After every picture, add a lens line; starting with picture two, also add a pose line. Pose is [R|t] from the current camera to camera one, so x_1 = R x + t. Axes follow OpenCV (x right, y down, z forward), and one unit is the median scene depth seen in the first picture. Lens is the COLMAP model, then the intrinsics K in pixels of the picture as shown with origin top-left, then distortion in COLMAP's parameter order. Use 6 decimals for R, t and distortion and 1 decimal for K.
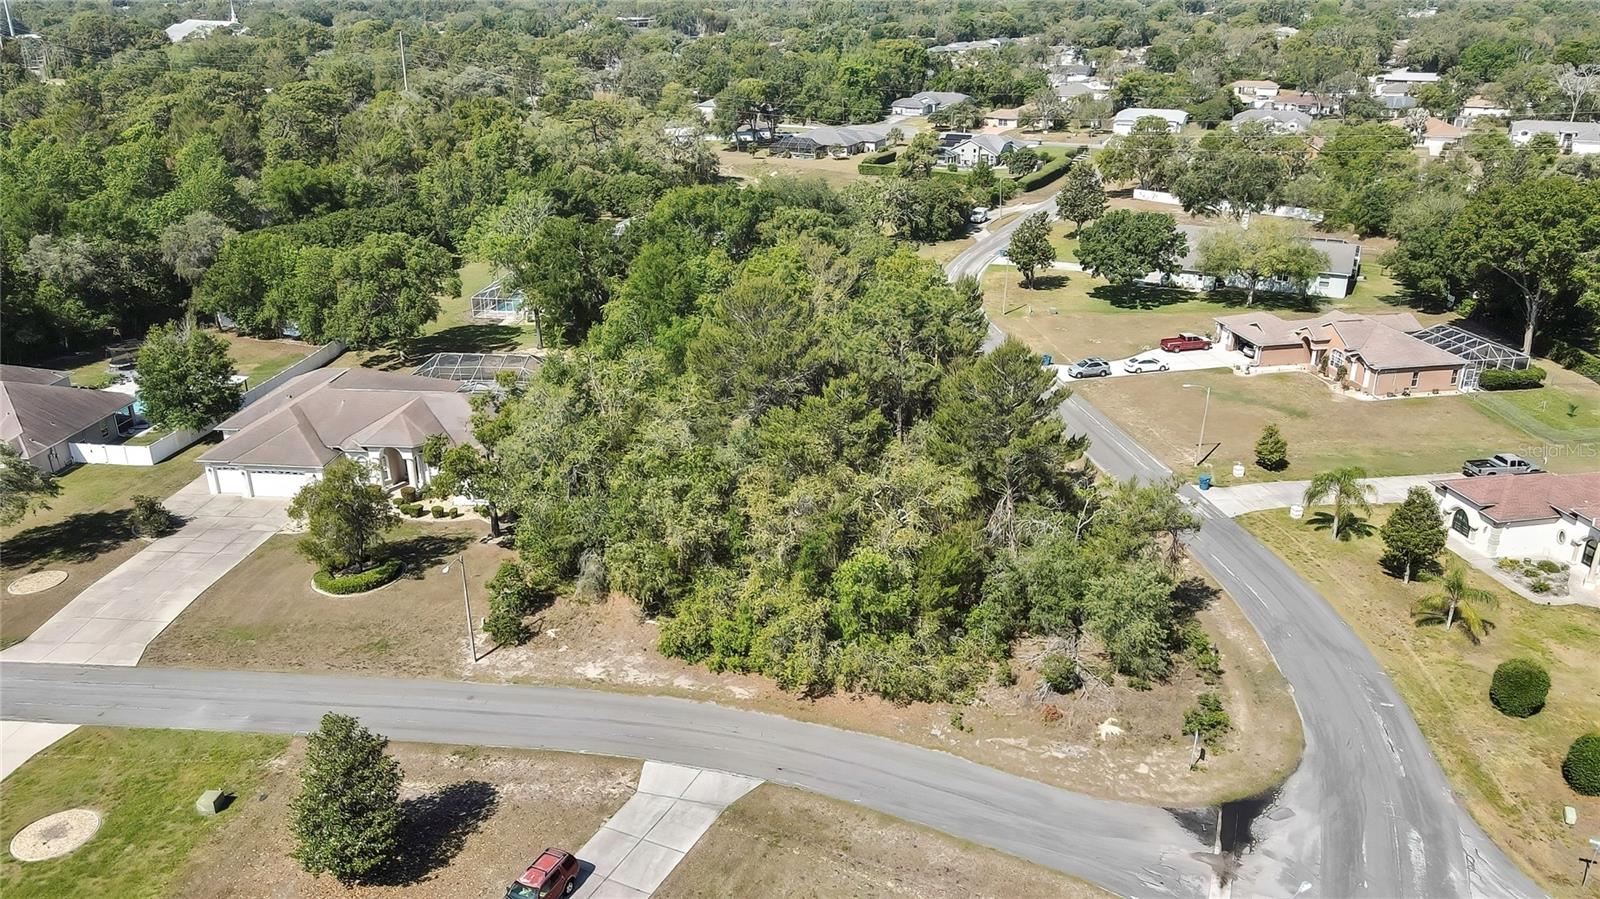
lens RADIAL K [[1182.2, 0, 797.2], [0, 1182.2, 440.9], [0, 0, 1]] dist [0.008350, 0.012554]
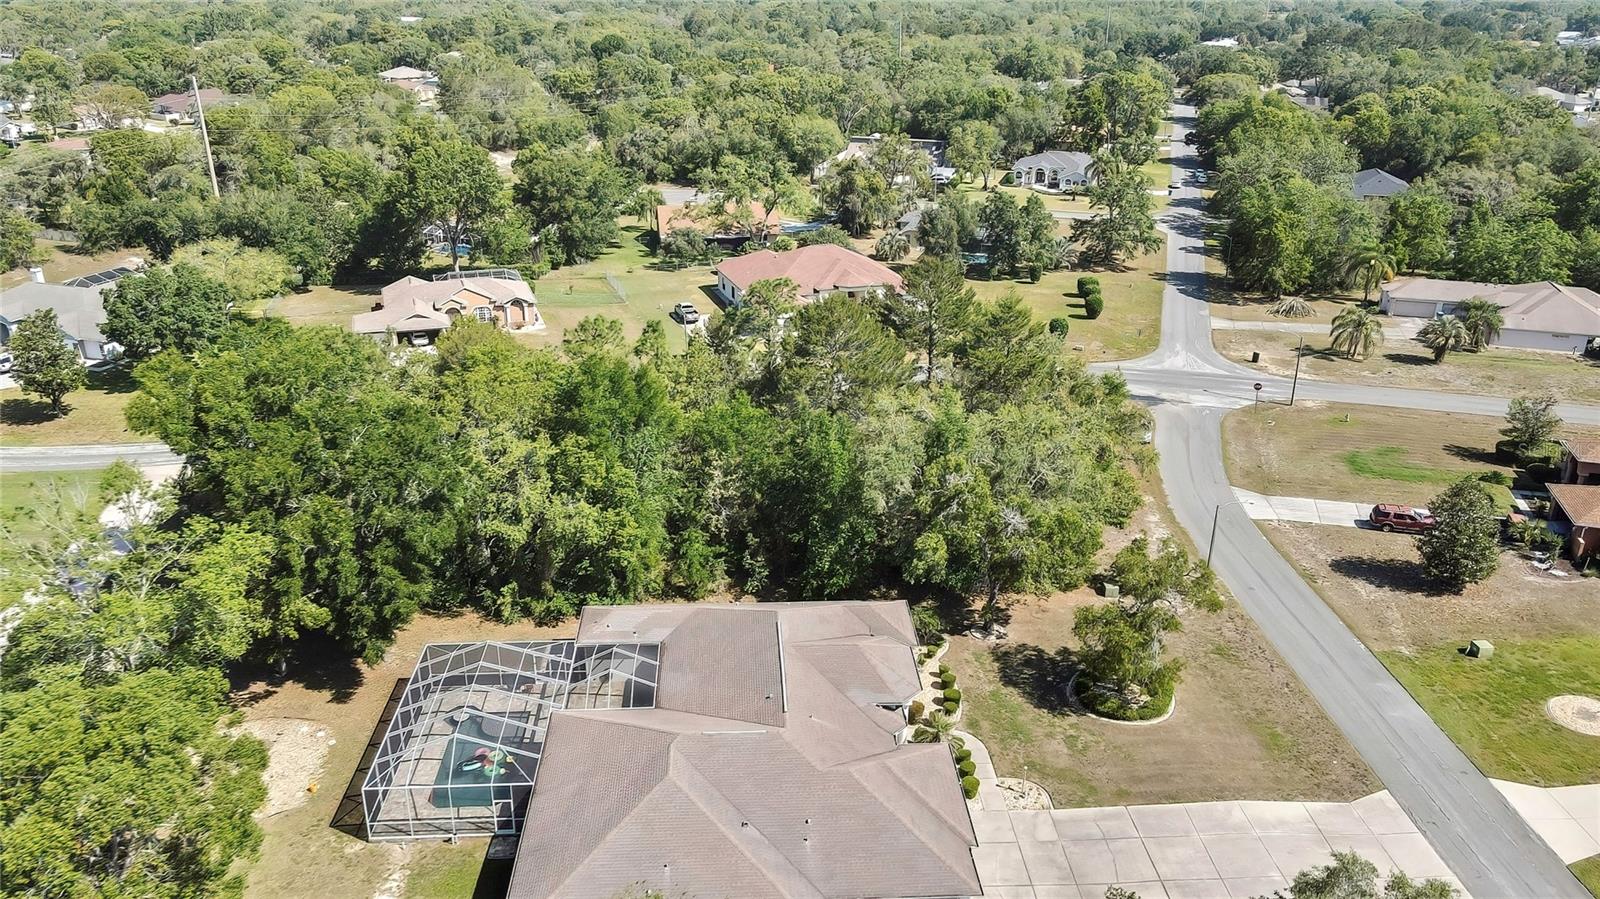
lens RADIAL K [[1182.5, 0, 795.1], [0, 1182.5, 453.9], [0, 0, 1]] dist [0.001418, 0.005734]
pose [[-0.152039, -0.373559, 0.915062, -1.181057], [0.360898, 0.840915, 0.403254, -0.522195], [-0.920129, 0.391554, 0.006965, 1.279944]]
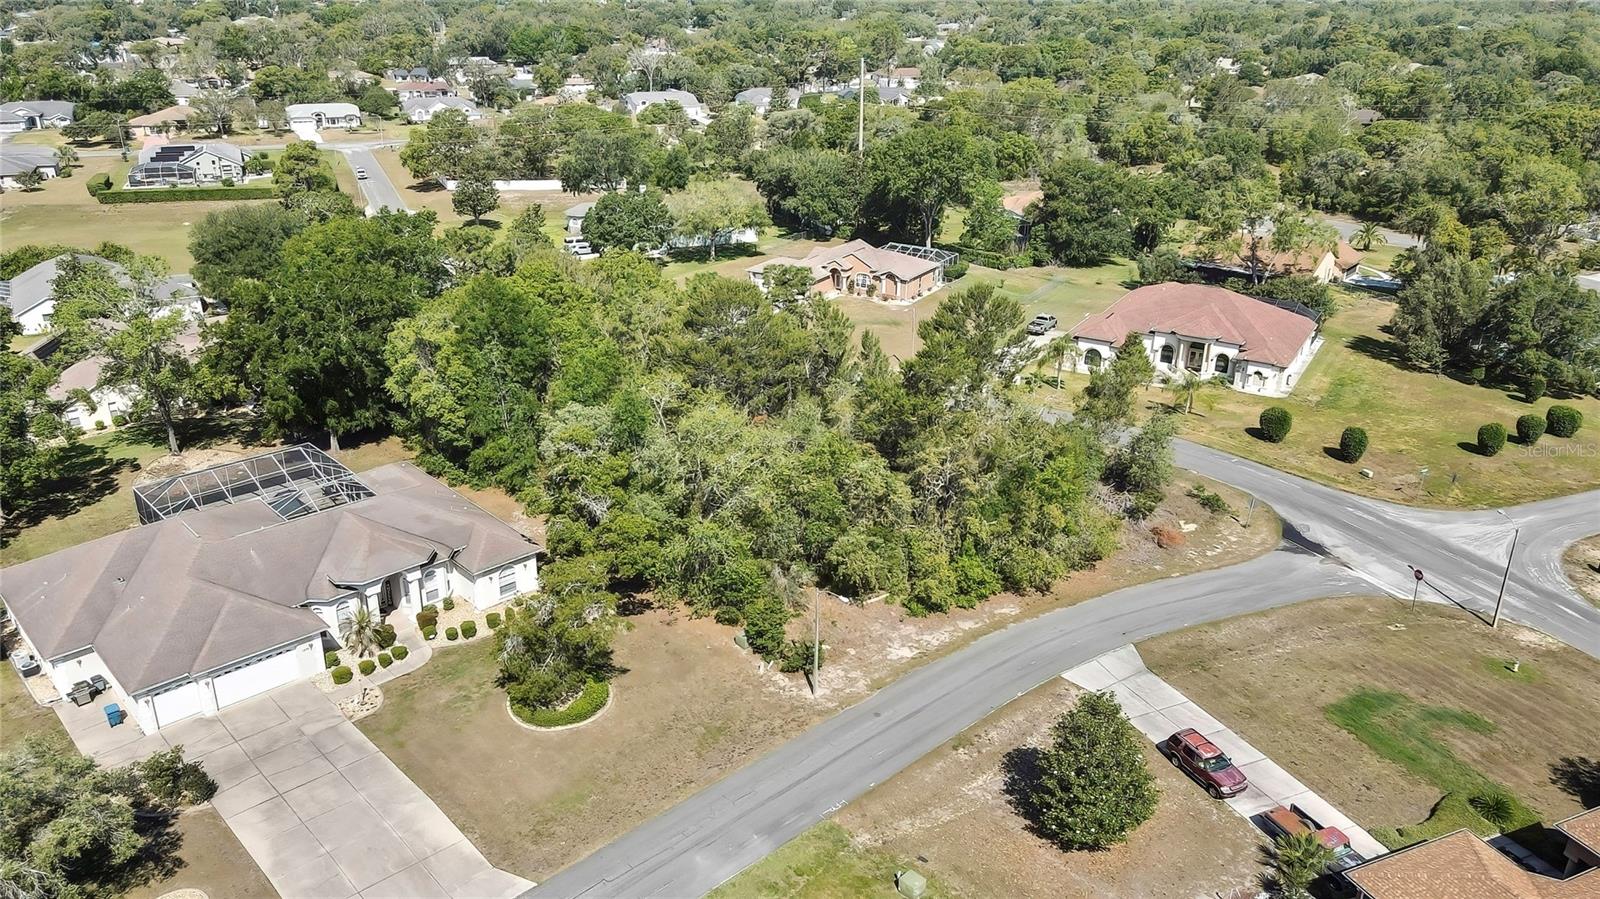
lens RADIAL K [[1182.2, 0, 797.2], [0, 1182.2, 440.9], [0, 0, 1]] dist [0.008350, 0.012554]
pose [[0.652587, -0.272751, 0.706921, -0.900565], [0.264687, 0.956250, 0.124606, -0.136259], [-0.709980, 0.105796, 0.696230, 0.307394]]
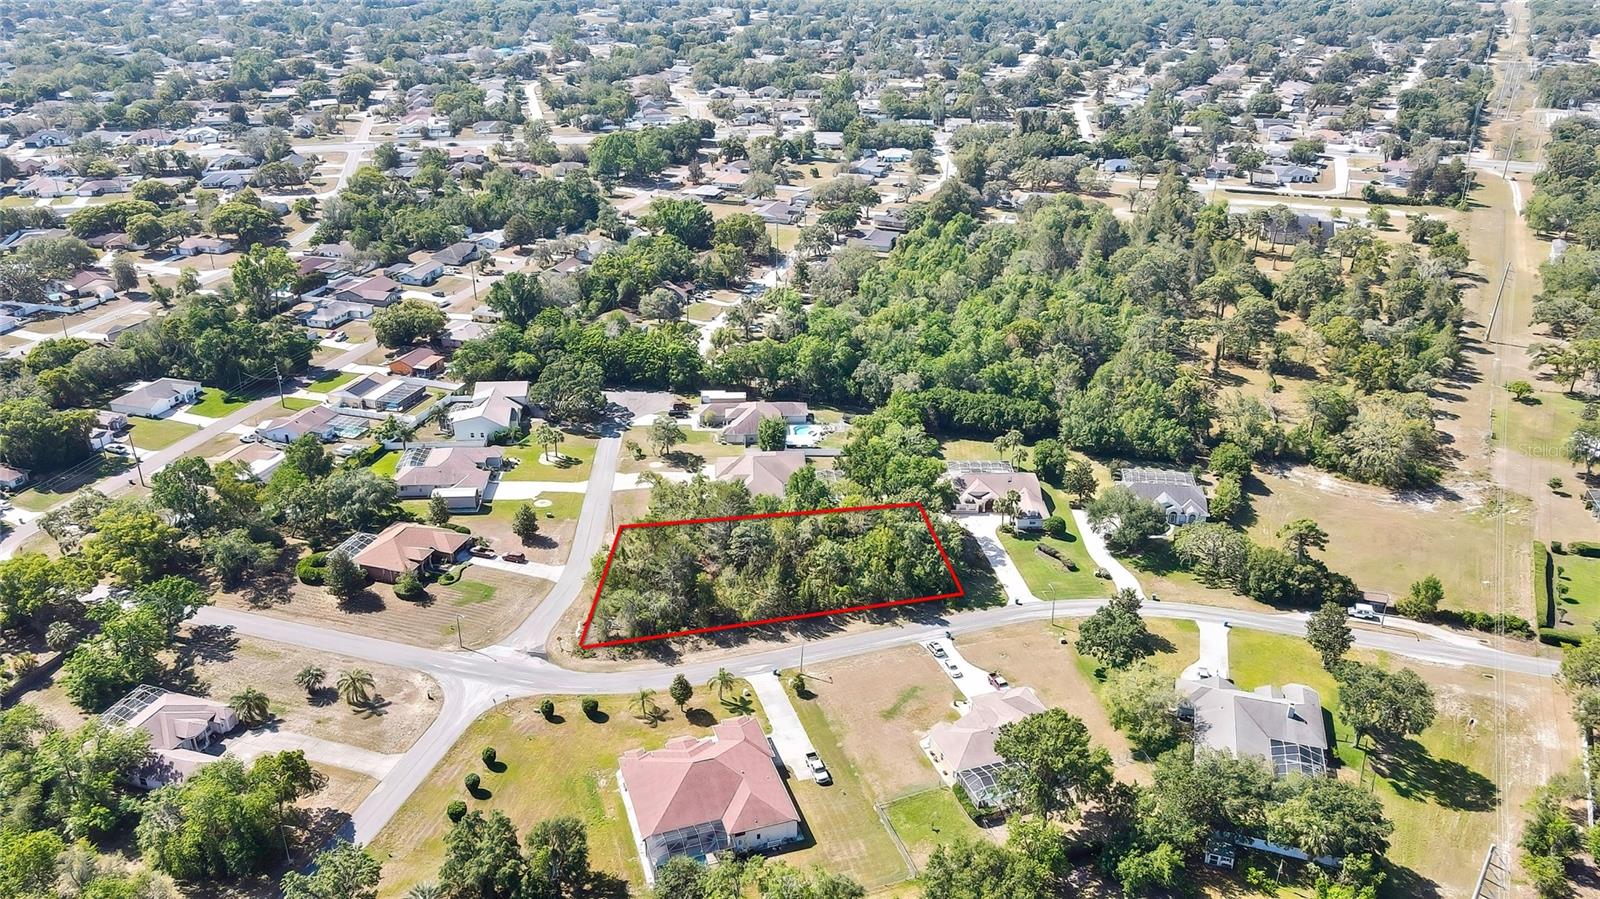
lens RADIAL K [[1182.5, 0, 795.1], [0, 1182.5, 453.9], [0, 0, 1]] dist [0.001418, 0.005734]
pose [[0.150305, 0.430302, -0.890083, 2.776068], [-0.368855, 0.859711, 0.353332, -1.428499], [0.917254, 0.275204, 0.287938, 0.412544]]
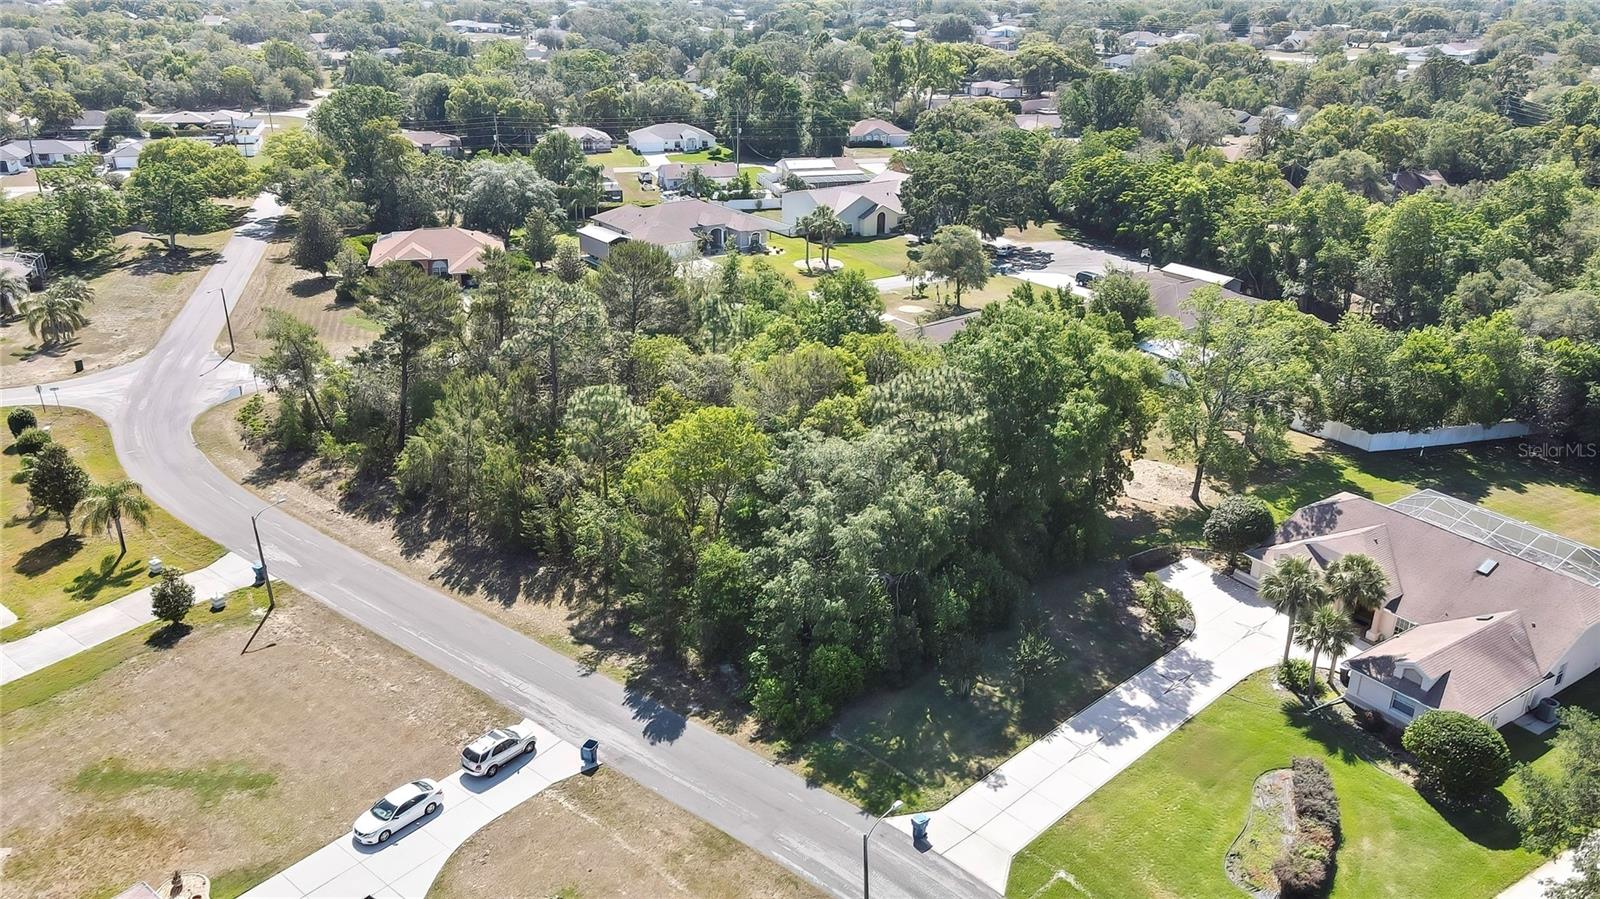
lens RADIAL K [[1182.2, 0, 797.2], [0, 1182.2, 440.9], [0, 0, 1]] dist [0.008350, 0.012554]
pose [[-0.747357, 0.250321, -0.615464, 0.747752], [-0.249049, 0.753237, 0.608776, -0.888978], [0.615980, 0.608254, -0.500595, 2.159055]]
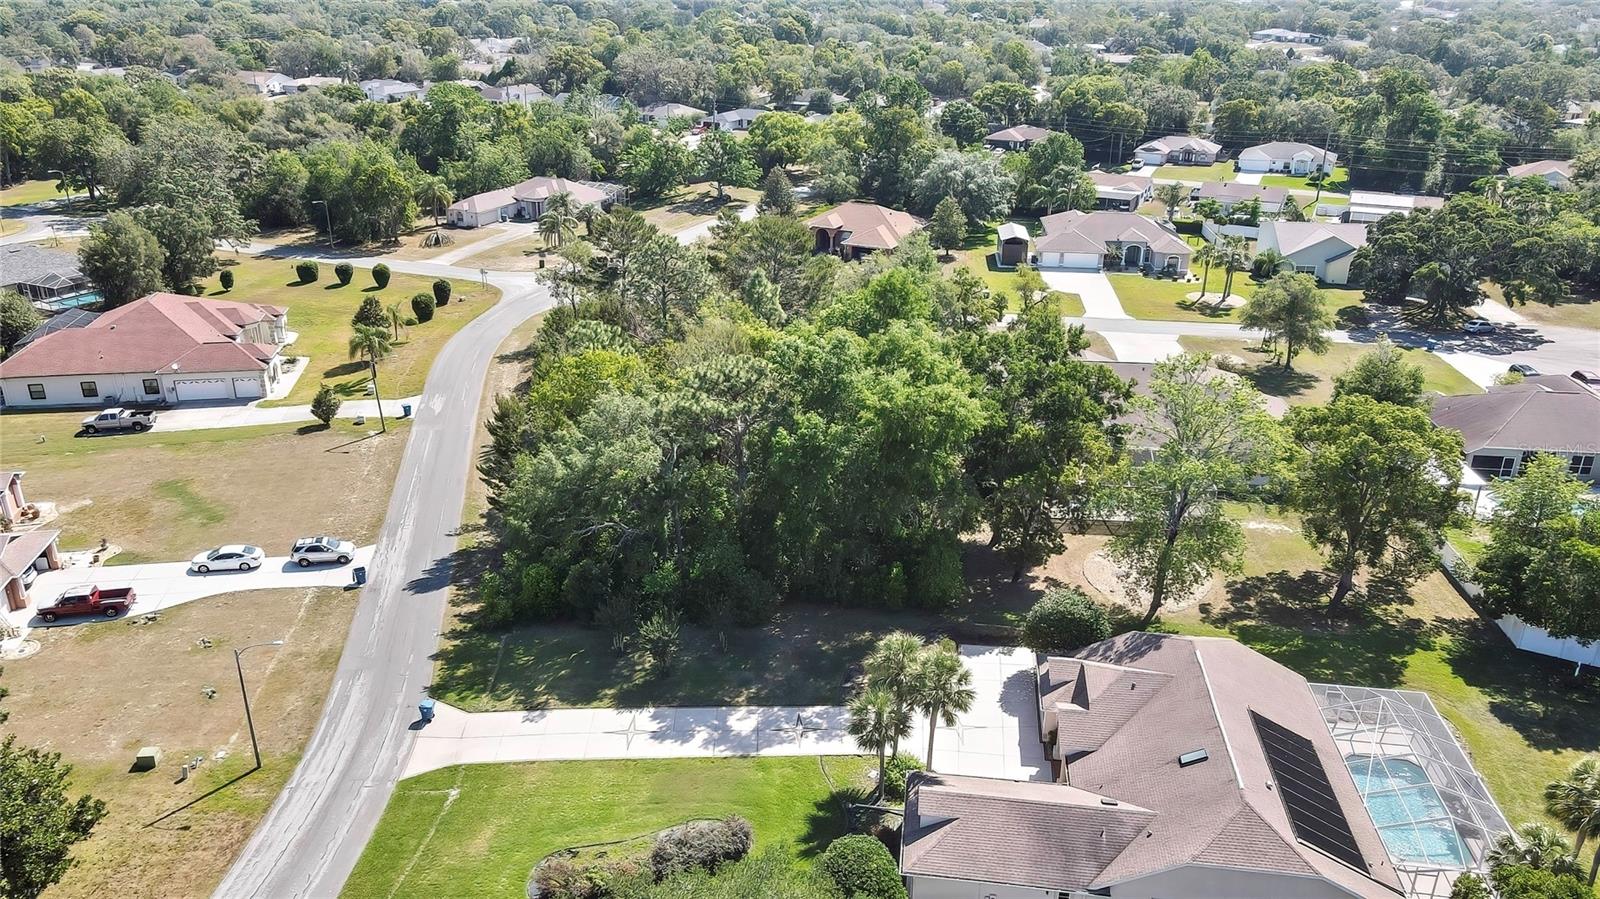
lens RADIAL K [[1182.5, 0, 795.1], [0, 1182.5, 453.9], [0, 0, 1]] dist [0.001418, 0.005734]
pose [[-0.999980, -0.001463, -0.006165, -0.048137], [-0.005364, 0.713517, 0.700617, -1.014566], [0.003373, 0.700636, -0.713510, 2.494548]]
